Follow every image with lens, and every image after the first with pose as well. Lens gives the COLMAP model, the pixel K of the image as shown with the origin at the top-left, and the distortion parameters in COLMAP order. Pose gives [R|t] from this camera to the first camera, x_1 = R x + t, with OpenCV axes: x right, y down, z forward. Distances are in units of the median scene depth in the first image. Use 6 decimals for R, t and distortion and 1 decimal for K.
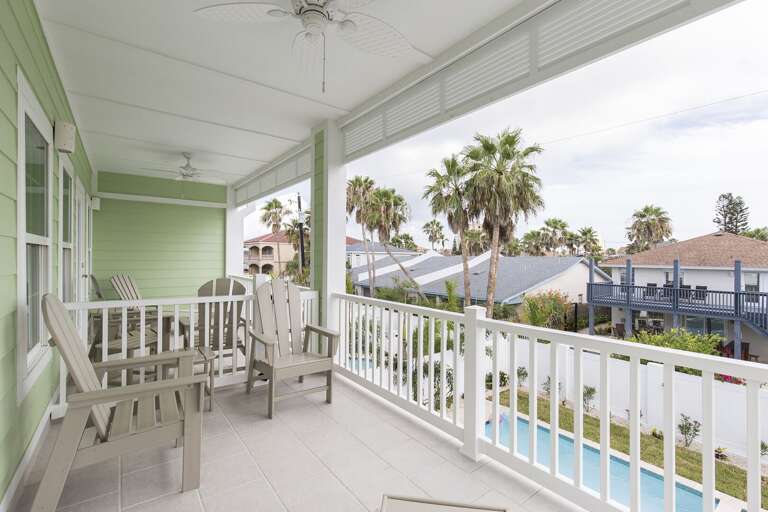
lens RADIAL K [[343.2, 0, 384.0], [0, 343.2, 256.0], [0, 0, 1]] dist [0.001826, 0.000139]
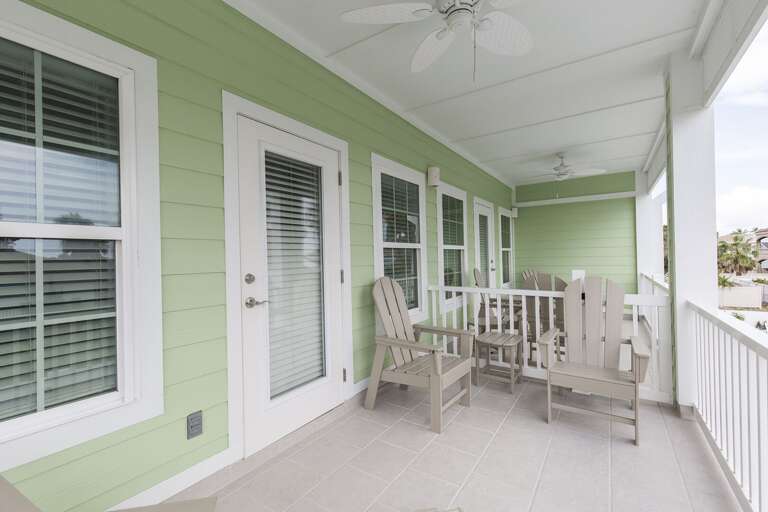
lens RADIAL K [[343.2, 0, 384.0], [0, 343.2, 256.0], [0, 0, 1]] dist [0.001826, 0.000139]
pose [[0.327873, -0.014149, -0.944616, 0.171578], [0.019437, 0.999777, -0.008229, 0.008470], [0.944522, -0.015662, 0.328075, 0.109102]]
